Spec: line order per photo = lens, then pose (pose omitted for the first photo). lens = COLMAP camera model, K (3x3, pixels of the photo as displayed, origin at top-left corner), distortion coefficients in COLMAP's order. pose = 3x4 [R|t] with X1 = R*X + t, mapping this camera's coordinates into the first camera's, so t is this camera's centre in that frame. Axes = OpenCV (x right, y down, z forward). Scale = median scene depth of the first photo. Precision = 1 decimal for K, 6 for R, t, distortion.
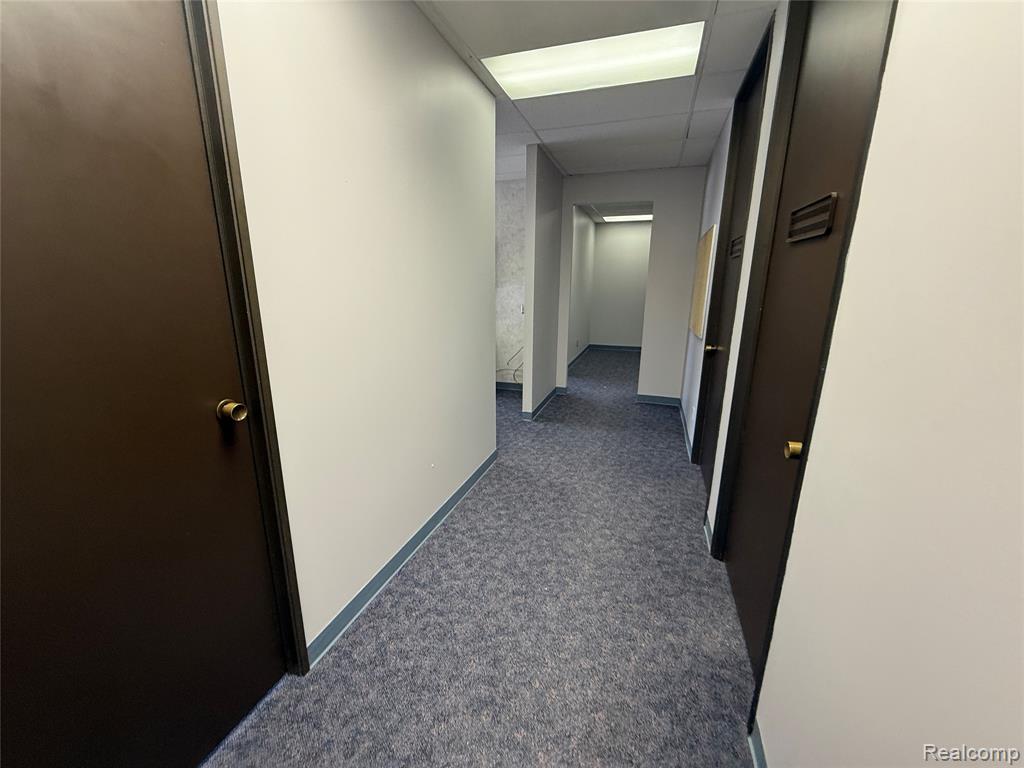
lens RADIAL K [[411.5, 0, 506.6], [0, 411.5, 384.0], [0, 0, 1]] dist [0.001591, 0.000312]
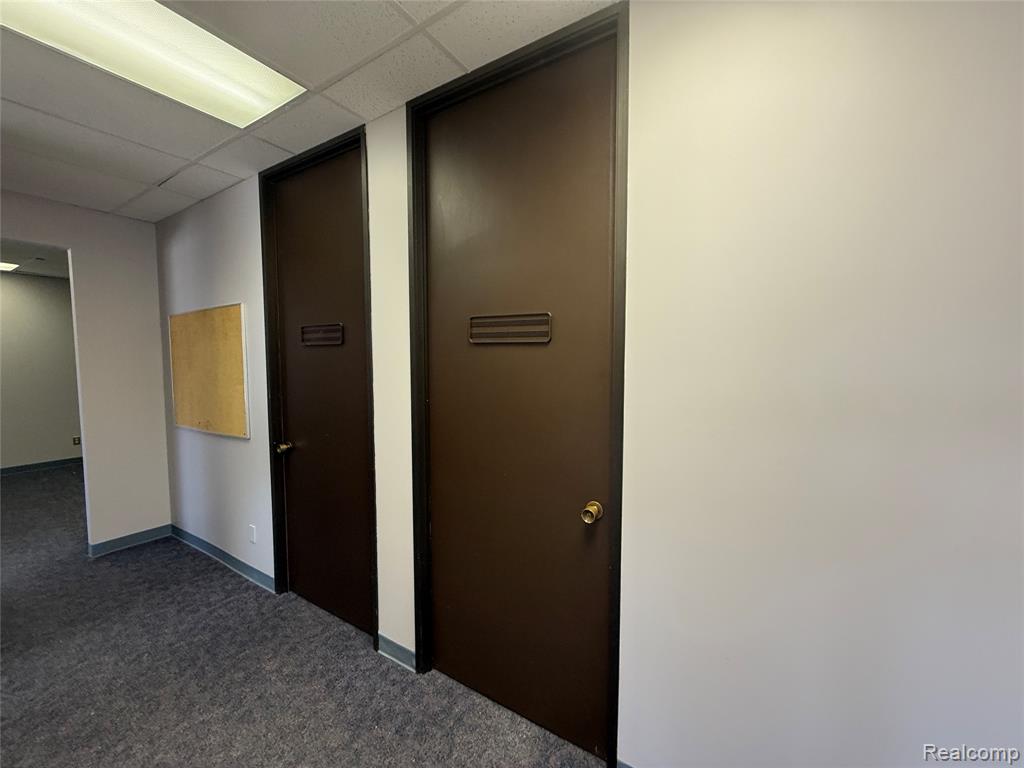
lens RADIAL K [[411.5, 0, 509.3], [0, 411.5, 383.6], [0, 0, 1]] dist [0.001591, 0.000312]
pose [[0.228417, -0.071261, 0.970952, -0.192165], [0.239880, 0.970690, 0.014810, -0.109786], [-0.943548, 0.229529, 0.238816, 0.318141]]
